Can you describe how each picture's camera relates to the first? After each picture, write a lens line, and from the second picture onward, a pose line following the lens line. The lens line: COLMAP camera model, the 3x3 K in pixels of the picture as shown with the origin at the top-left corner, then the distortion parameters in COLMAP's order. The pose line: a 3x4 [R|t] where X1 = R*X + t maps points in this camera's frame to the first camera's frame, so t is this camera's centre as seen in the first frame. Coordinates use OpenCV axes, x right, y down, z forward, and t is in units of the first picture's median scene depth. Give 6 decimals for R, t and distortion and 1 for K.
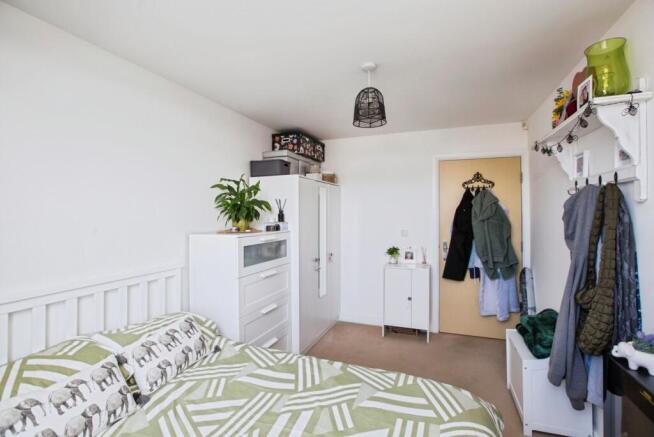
lens RADIAL K [[312.7, 0, 327.4], [0, 312.7, 214.5], [0, 0, 1]] dist [-0.039744, 0.009532]
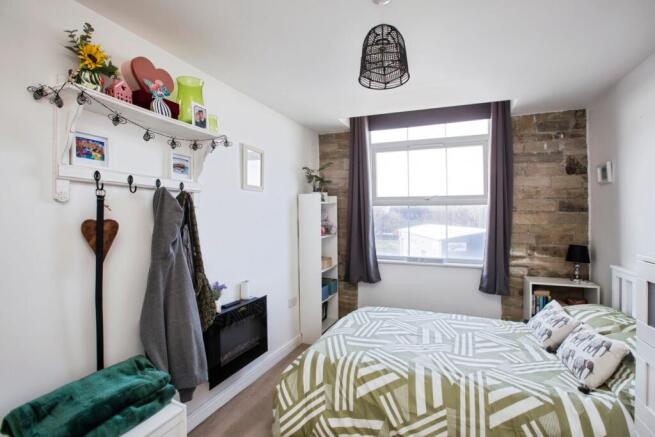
lens RADIAL K [[313.2, 0, 326.6], [0, 313.2, 216.8], [0, 0, 1]] dist [-0.039744, 0.009532]
pose [[-0.999044, 0.003515, 0.043582, 0.327417], [0.003417, 0.999991, -0.002313, 0.005579], [-0.043590, -0.002162, -0.999047, 2.318968]]
